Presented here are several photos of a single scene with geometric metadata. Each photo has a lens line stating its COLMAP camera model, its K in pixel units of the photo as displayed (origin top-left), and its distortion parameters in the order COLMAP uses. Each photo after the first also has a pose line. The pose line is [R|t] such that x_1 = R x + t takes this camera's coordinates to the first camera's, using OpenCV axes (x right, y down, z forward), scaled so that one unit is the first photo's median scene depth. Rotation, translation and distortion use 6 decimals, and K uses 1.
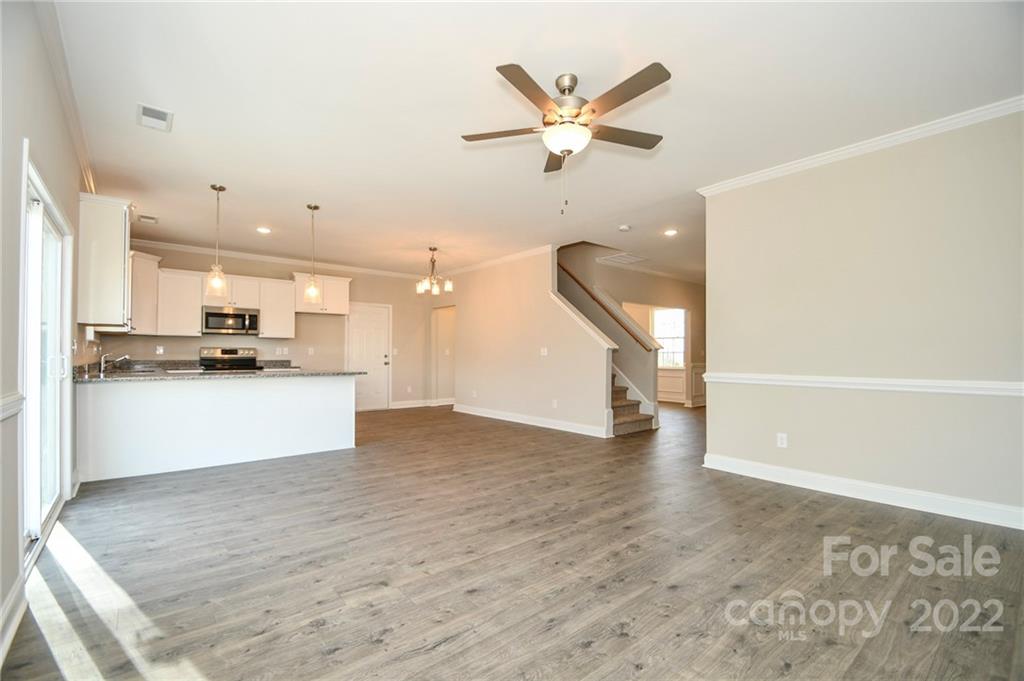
lens RADIAL K [[450.3, 0, 506.0], [0, 450.3, 347.1], [0, 0, 1]] dist [0.009377, -0.001348]
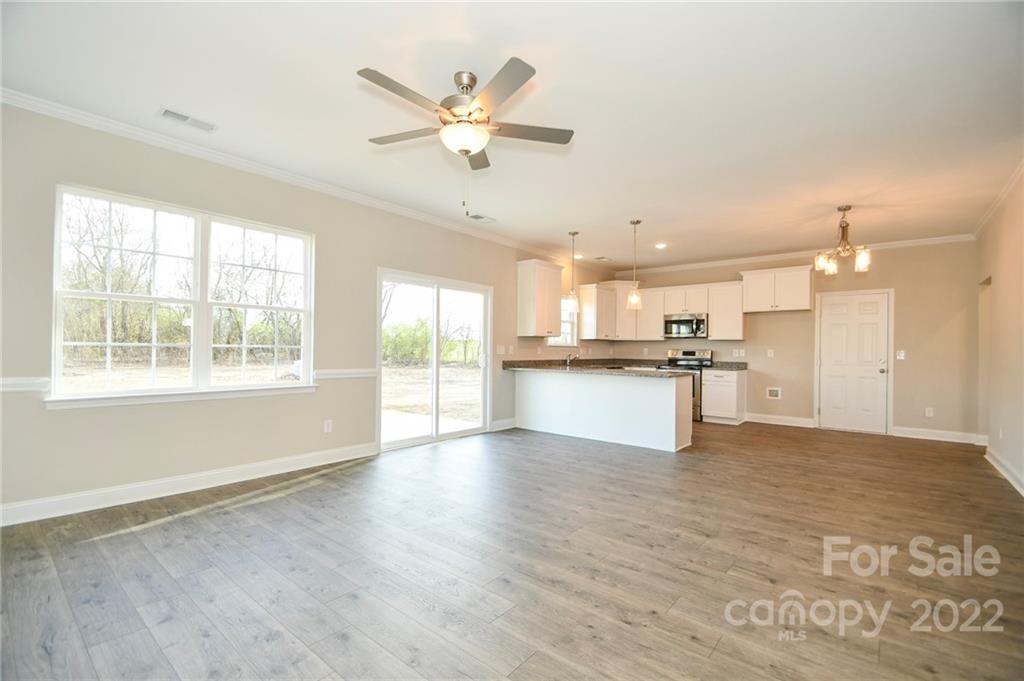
lens RADIAL K [[450.3, 0, 503.1], [0, 450.3, 348.9], [0, 0, 1]] dist [0.009377, -0.001348]
pose [[0.182710, -0.001088, -0.983166, 0.882968], [0.003558, 0.999994, -0.000446, -0.003968], [0.983160, -0.003417, 0.182713, 0.720372]]
